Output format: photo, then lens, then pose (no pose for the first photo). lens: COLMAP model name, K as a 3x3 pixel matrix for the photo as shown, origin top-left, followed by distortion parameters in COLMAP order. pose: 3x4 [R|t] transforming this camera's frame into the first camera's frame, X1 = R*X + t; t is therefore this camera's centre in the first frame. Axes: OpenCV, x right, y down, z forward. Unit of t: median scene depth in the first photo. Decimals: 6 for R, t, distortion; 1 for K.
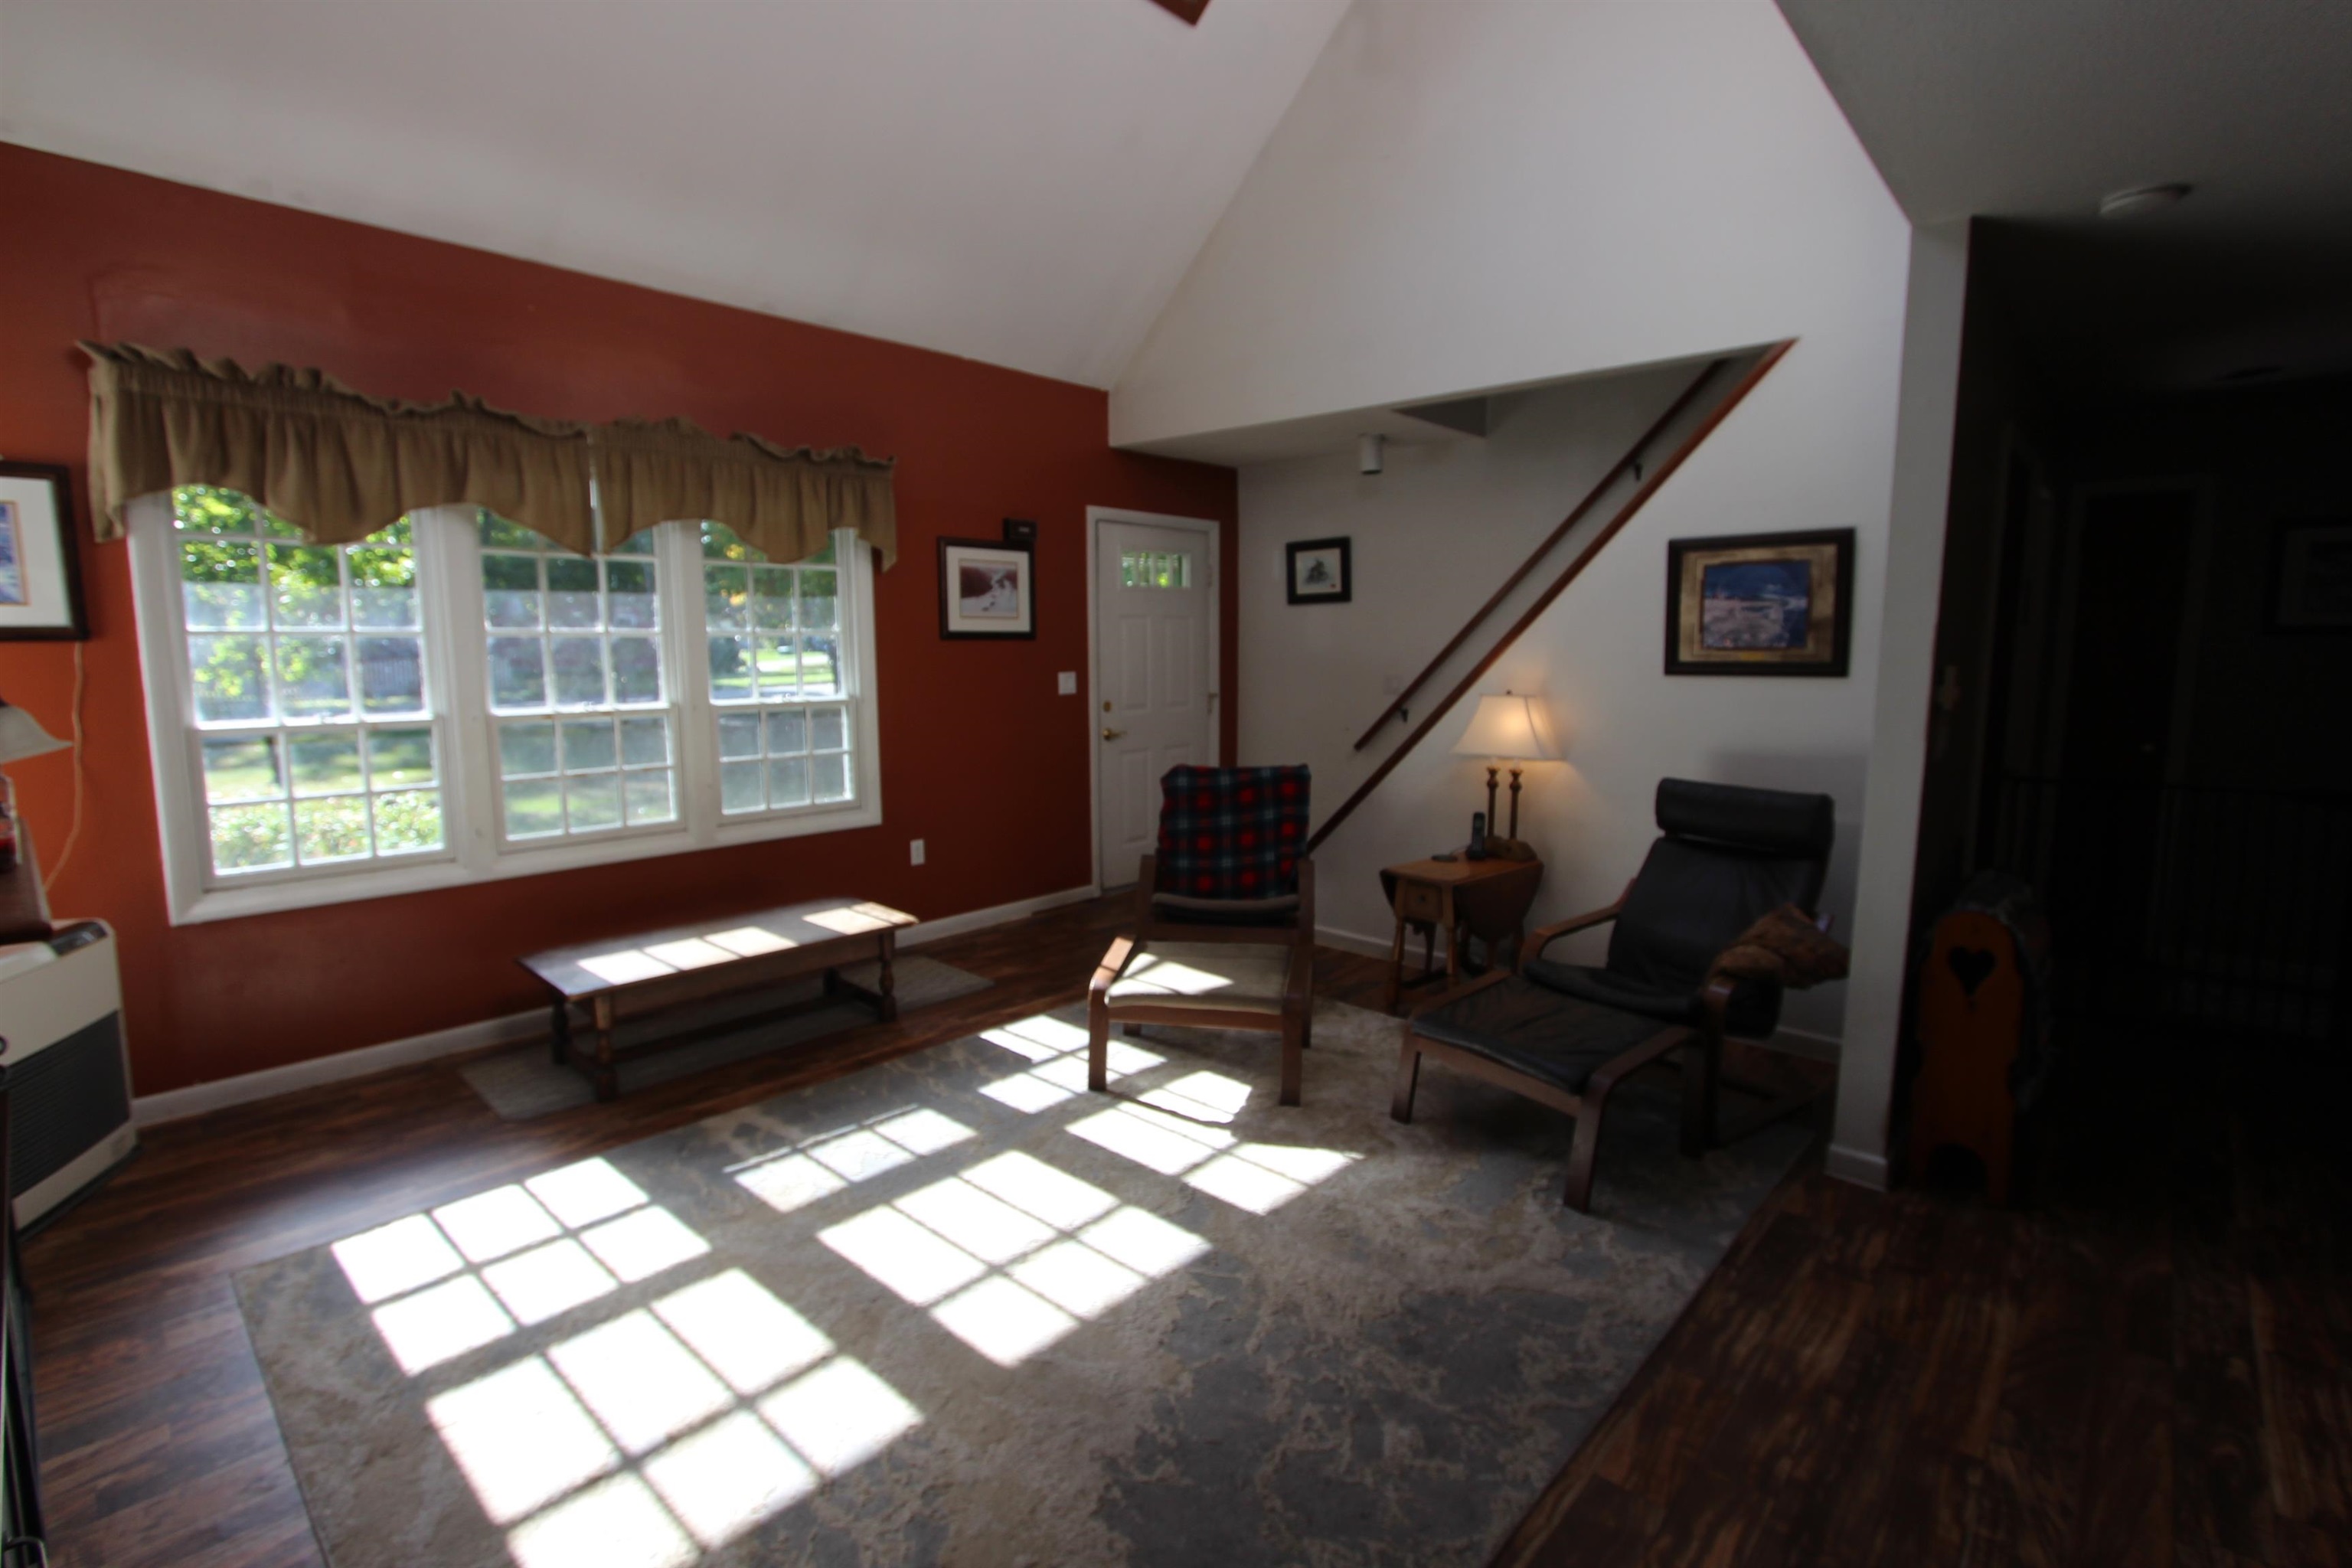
lens RADIAL K [[1101.0, 0, 1176.5], [0, 1101.0, 771.6], [0, 0, 1]] dist [-0.010857, 0.000950]
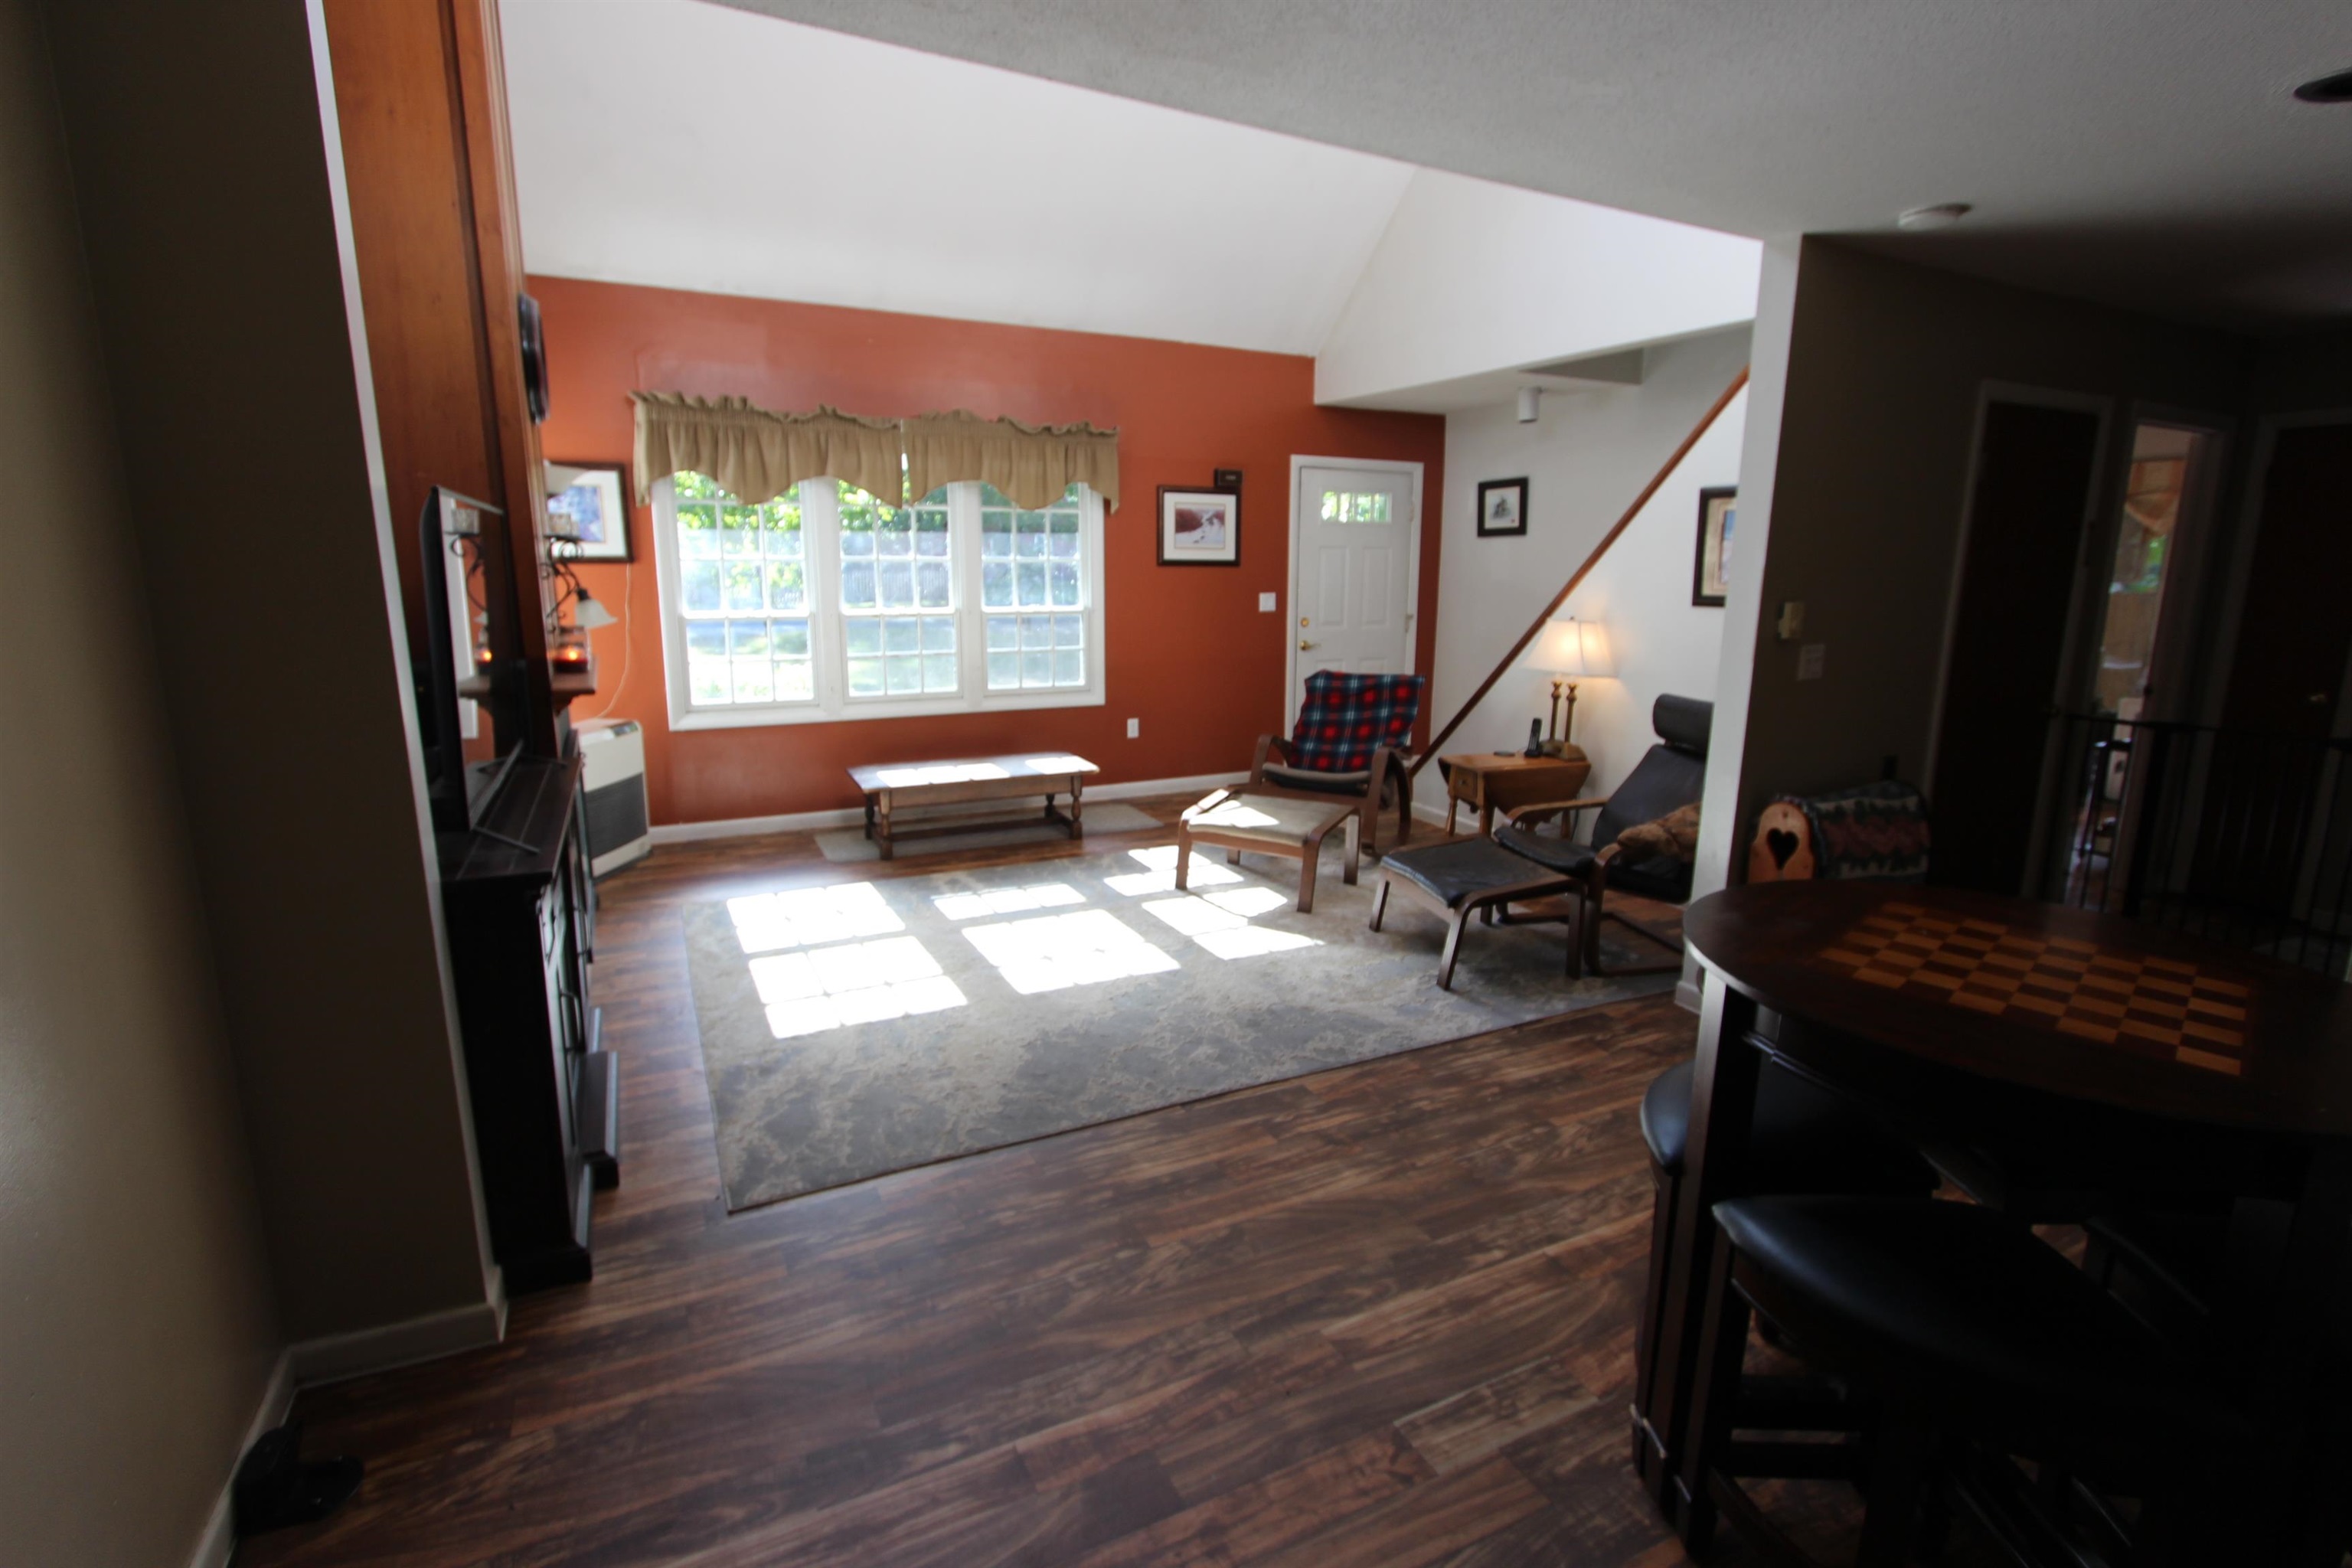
lens RADIAL K [[1101.0, 0, 1176.5], [0, 1101.0, 771.6], [0, 0, 1]] dist [-0.010857, 0.000950]
pose [[0.936549, 0.076803, -0.342019, 0.384498], [-0.051640, 0.995286, 0.082092, 0.020042], [0.346711, -0.059221, 0.936100, -0.316855]]
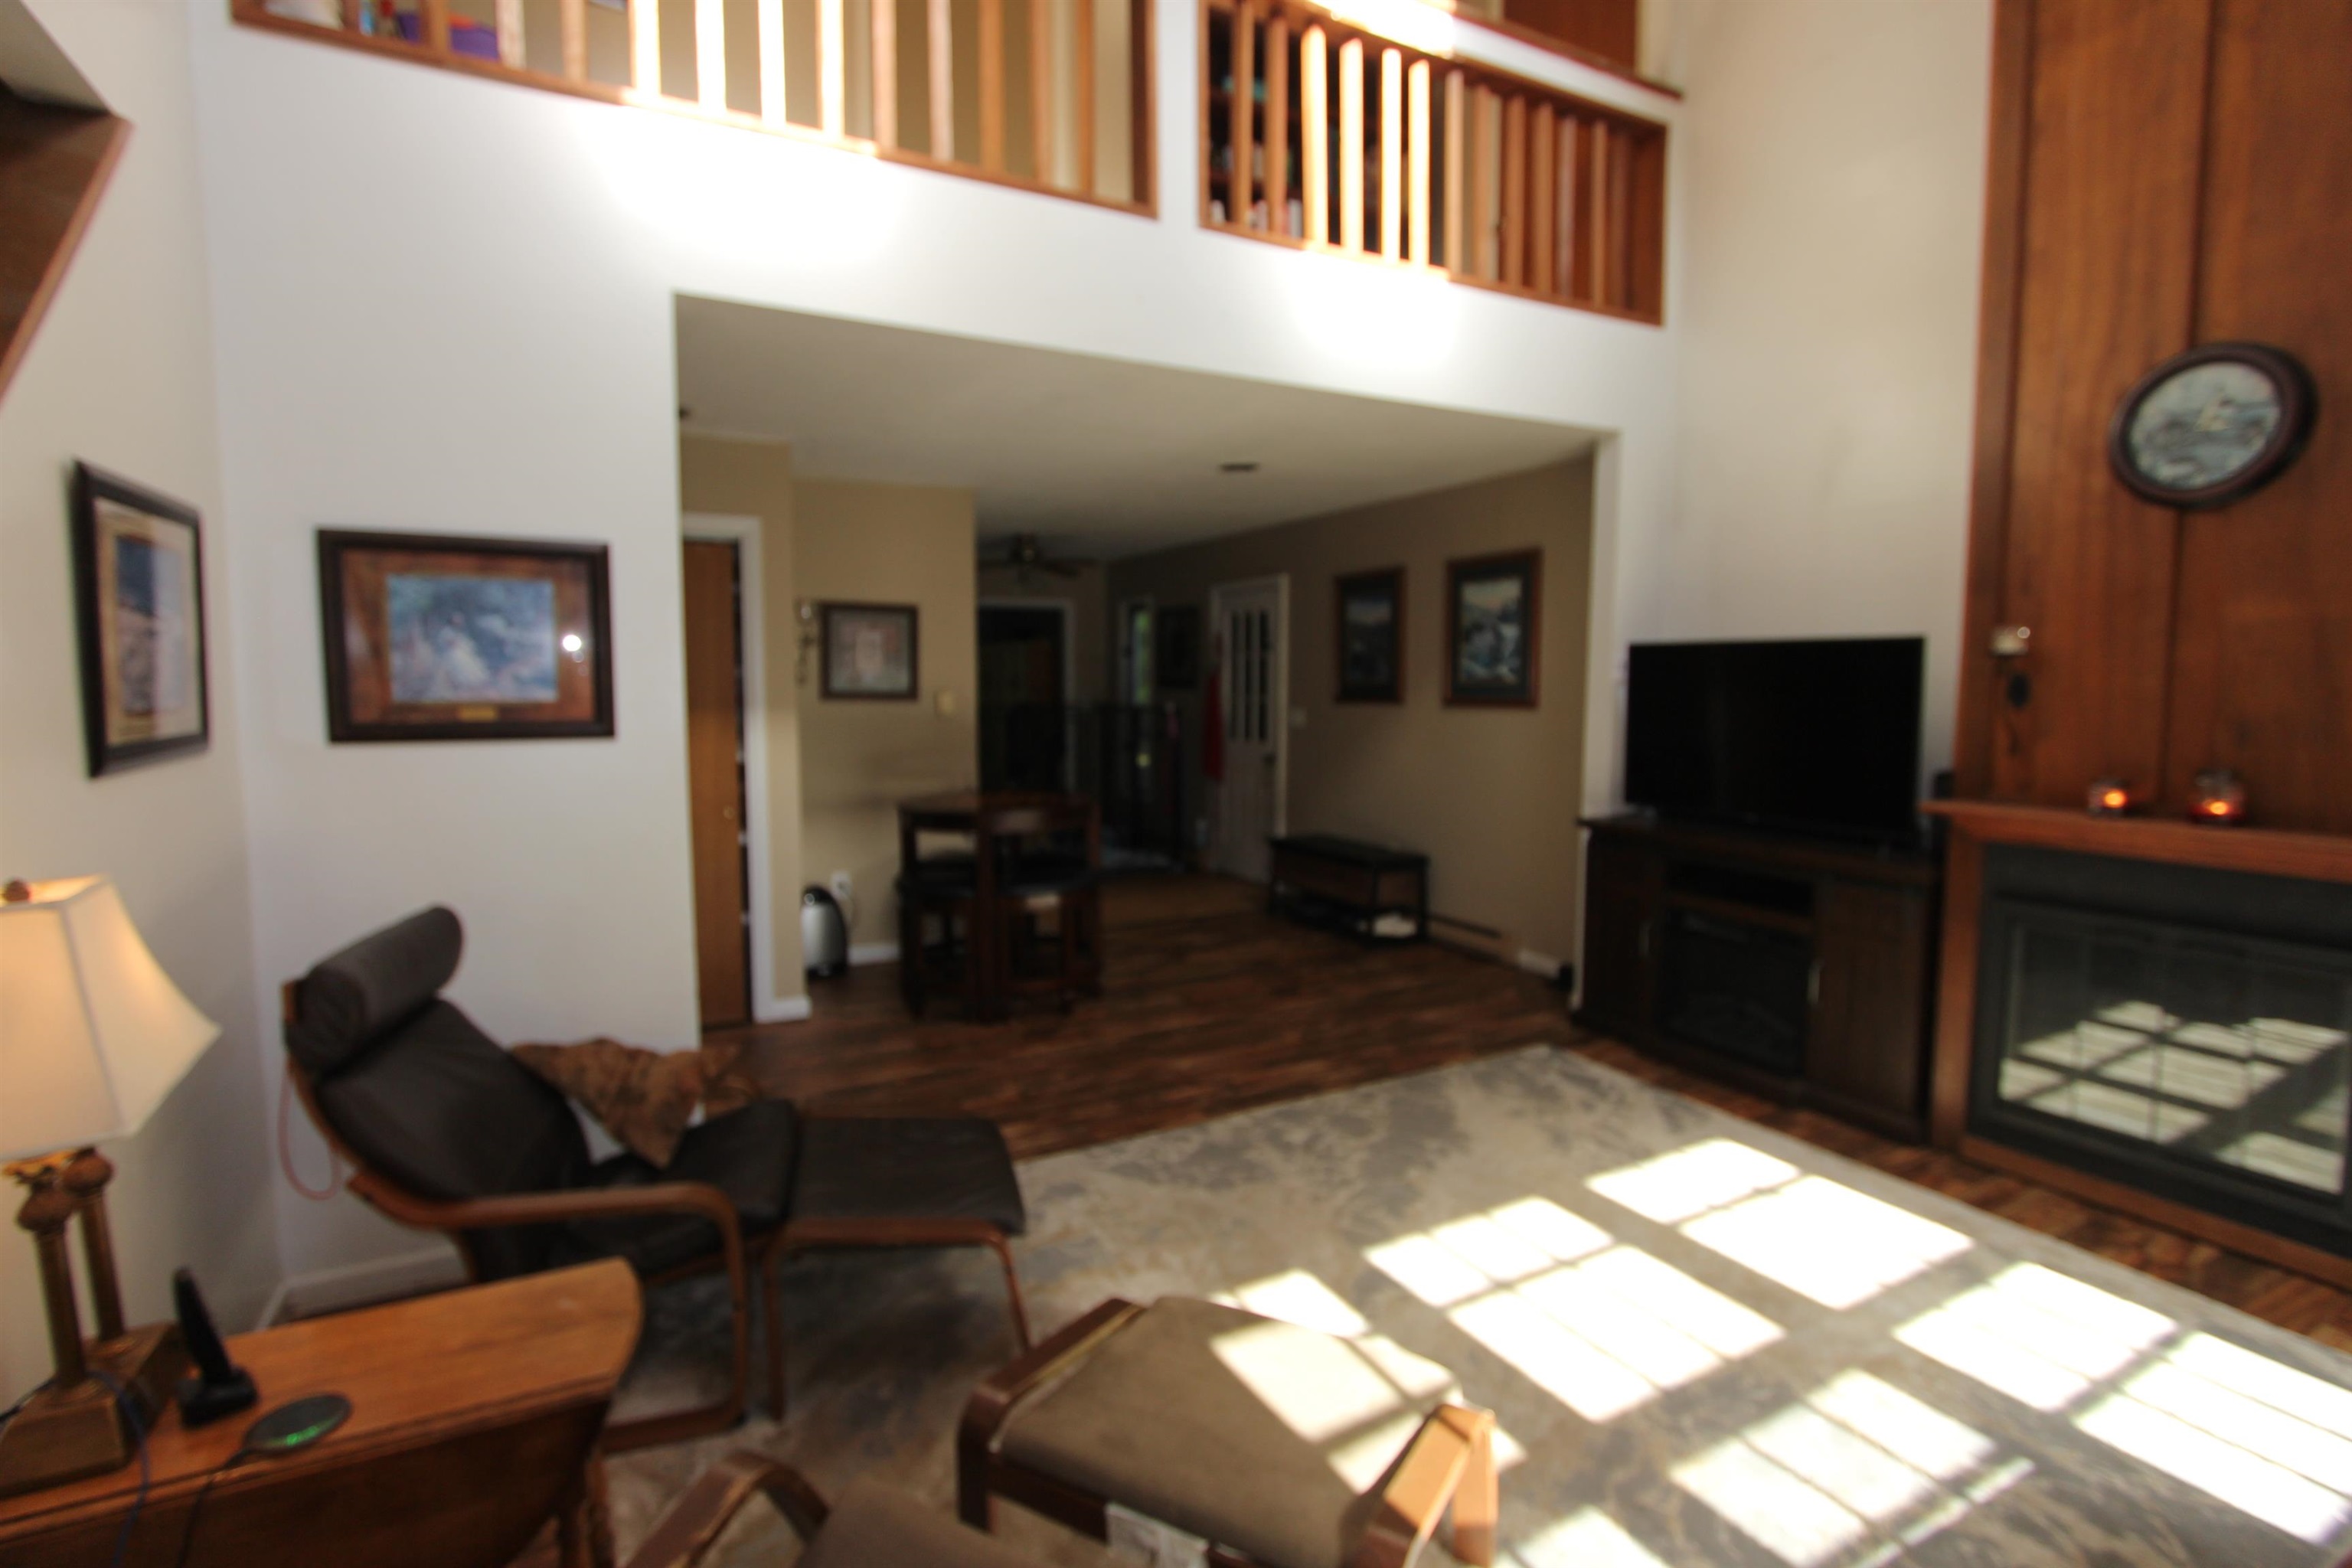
lens RADIAL K [[1086.3, 0, 1181.7], [0, 1086.3, 775.0], [0, 0, 1]] dist [-0.014617, 0.001792]
pose [[-0.947192, -0.027652, 0.319473, -0.090226], [0.038611, 0.979192, 0.199229, -0.174543], [-0.318335, 0.201043, -0.926415, 1.389151]]
